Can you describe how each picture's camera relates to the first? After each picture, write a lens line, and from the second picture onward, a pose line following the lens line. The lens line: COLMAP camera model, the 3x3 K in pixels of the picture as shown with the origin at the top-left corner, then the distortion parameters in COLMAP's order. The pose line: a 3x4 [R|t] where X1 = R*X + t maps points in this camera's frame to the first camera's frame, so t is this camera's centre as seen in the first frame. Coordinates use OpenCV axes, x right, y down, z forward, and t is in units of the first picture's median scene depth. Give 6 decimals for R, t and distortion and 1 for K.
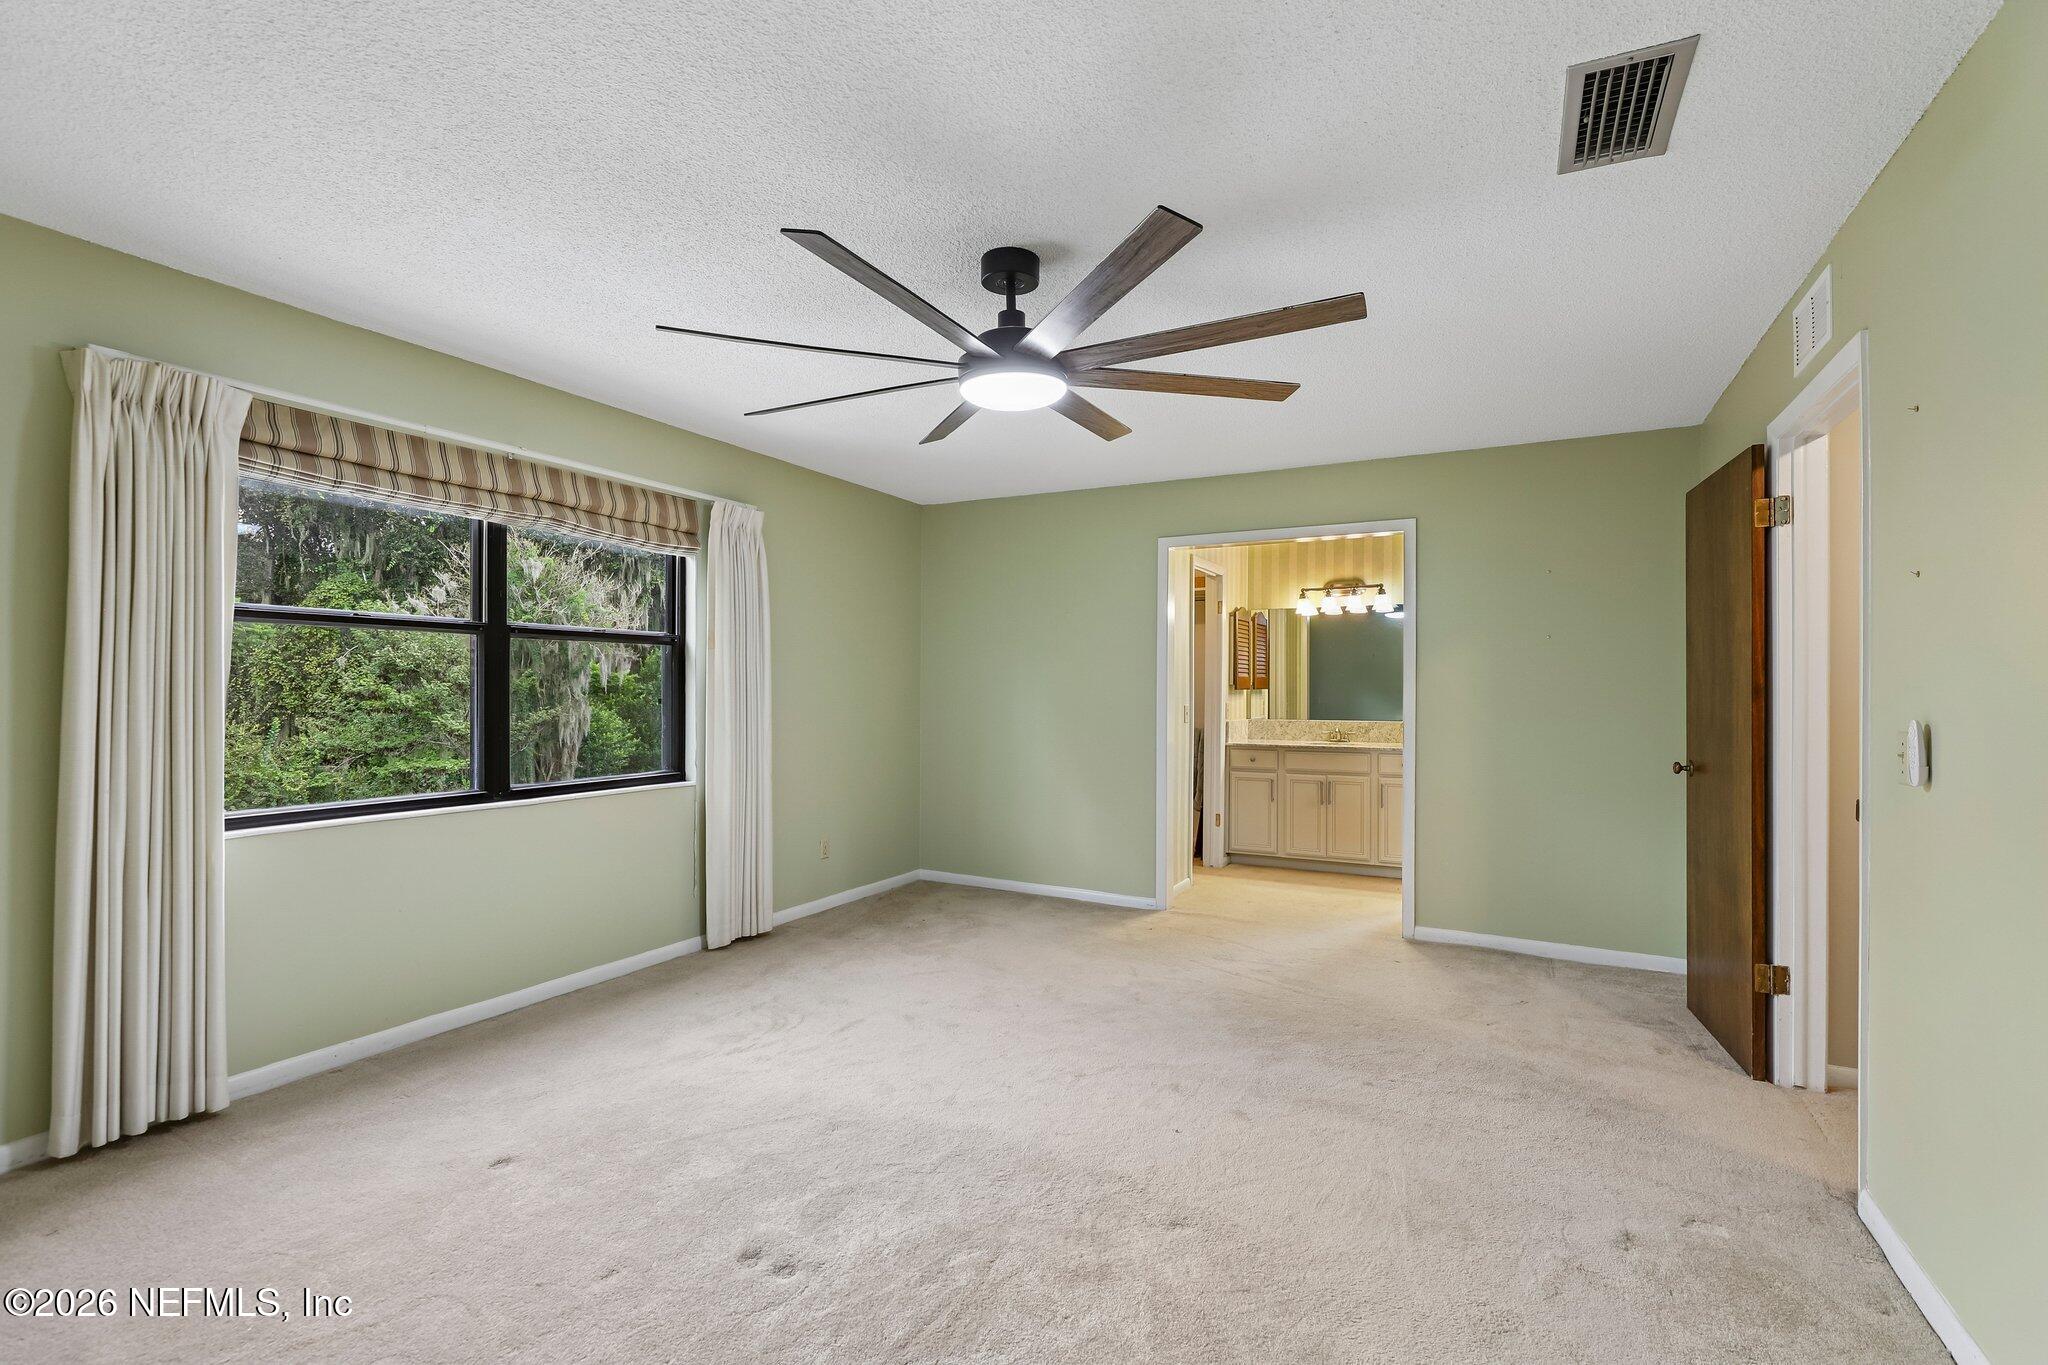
lens RADIAL K [[920.8, 0, 1020.6], [0, 920.8, 692.1], [0, 0, 1]] dist [-0.000594, -0.000202]
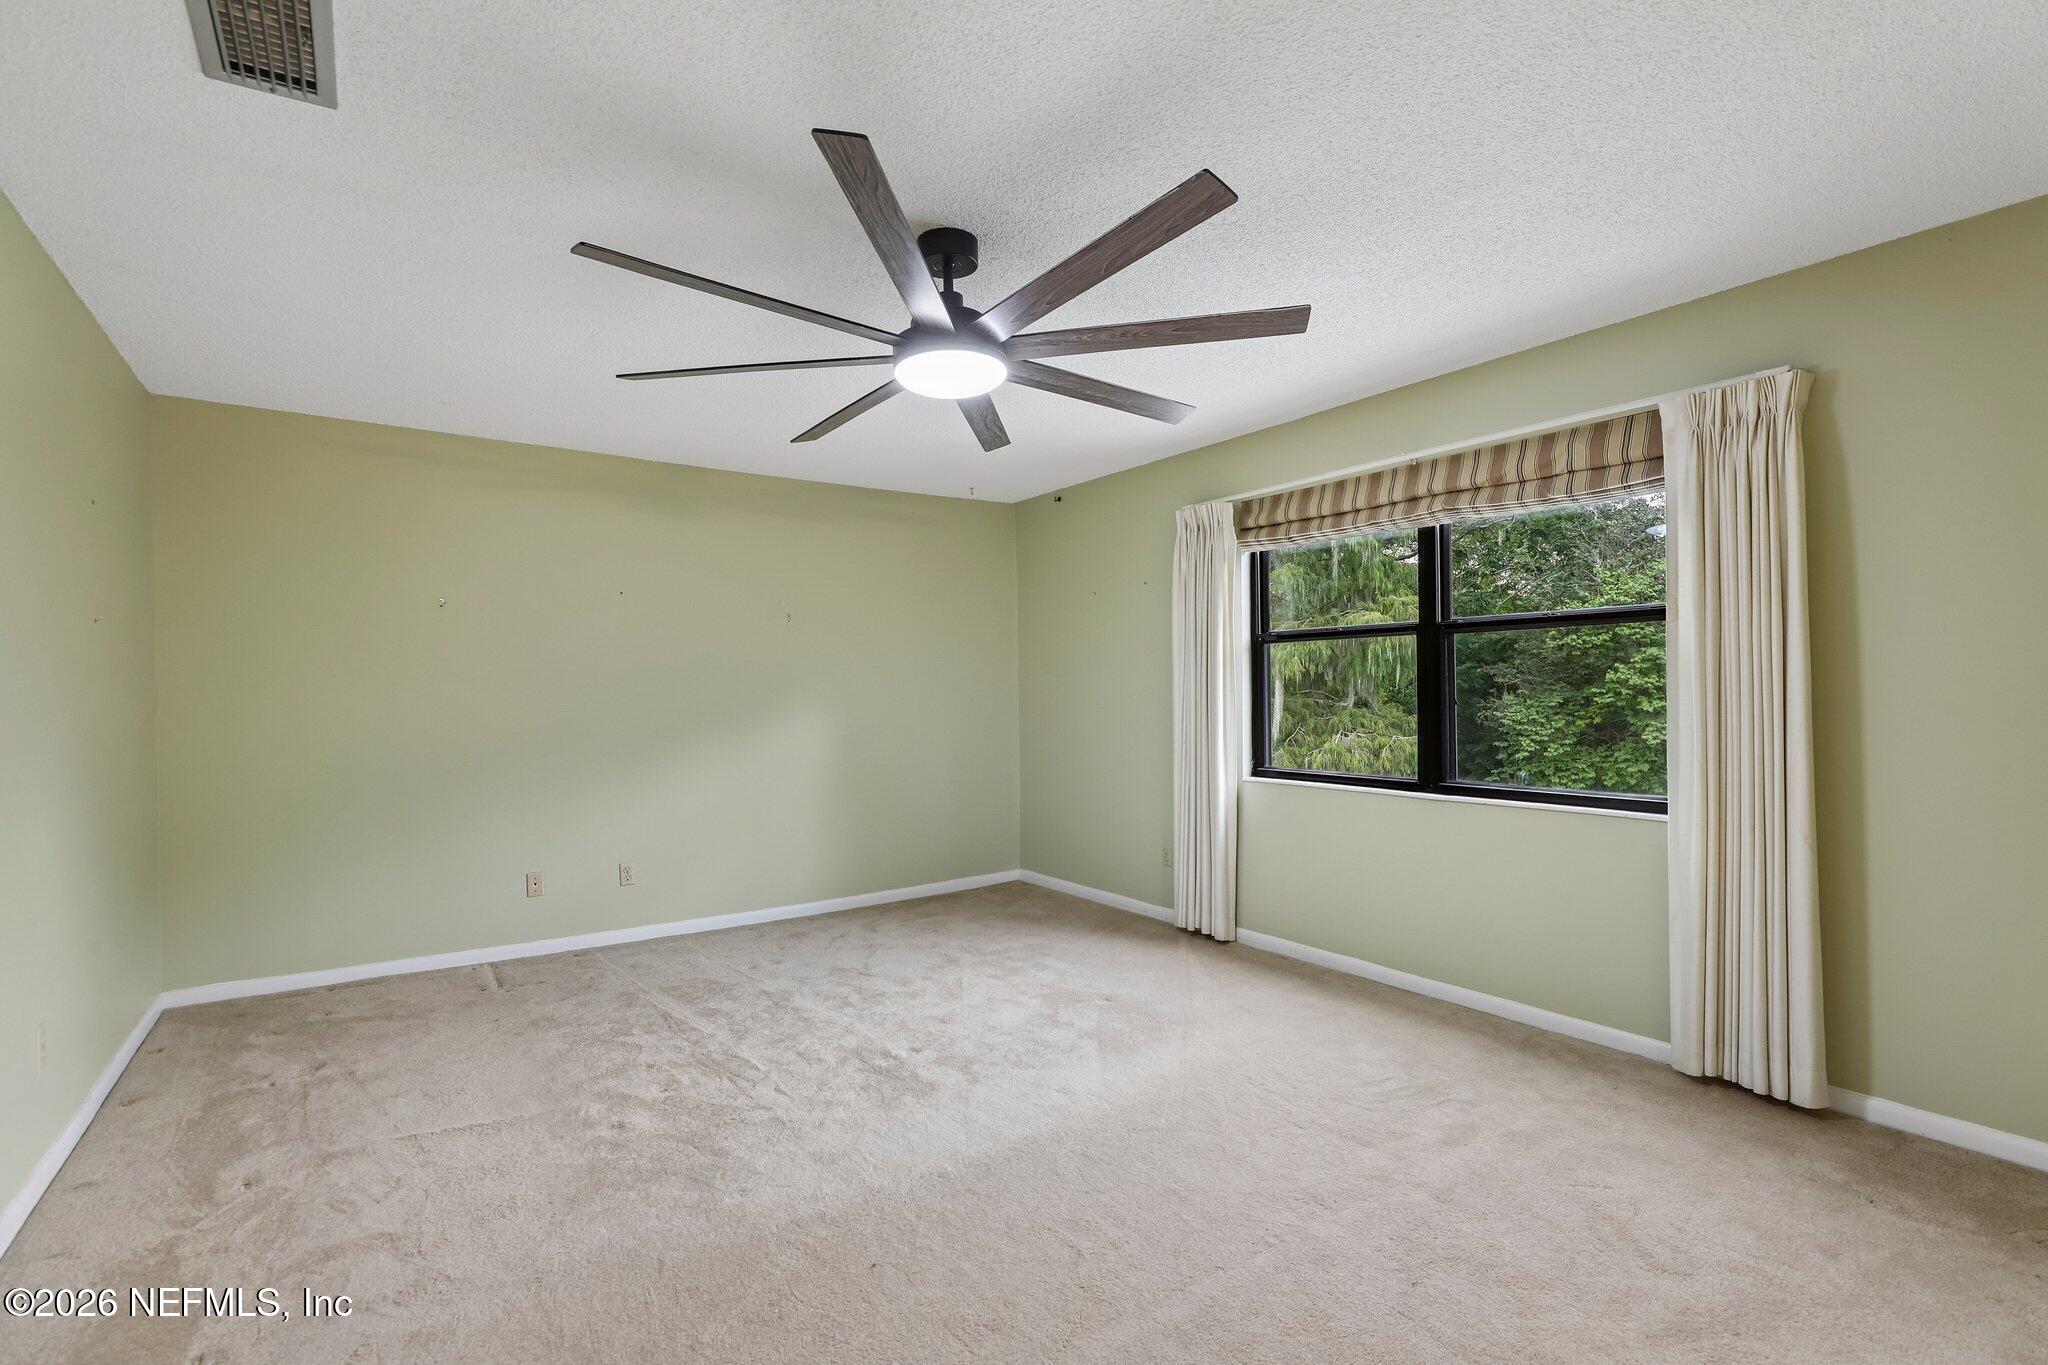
lens RADIAL K [[920.8, 0, 1021.0], [0, 920.8, 680.3], [0, 0, 1]] dist [-0.000594, -0.000202]
pose [[-0.446461, -0.009339, -0.894754, 0.556052], [0.007232, 0.999875, -0.014045, 0.003073], [0.894774, -0.012741, -0.446338, 1.026400]]
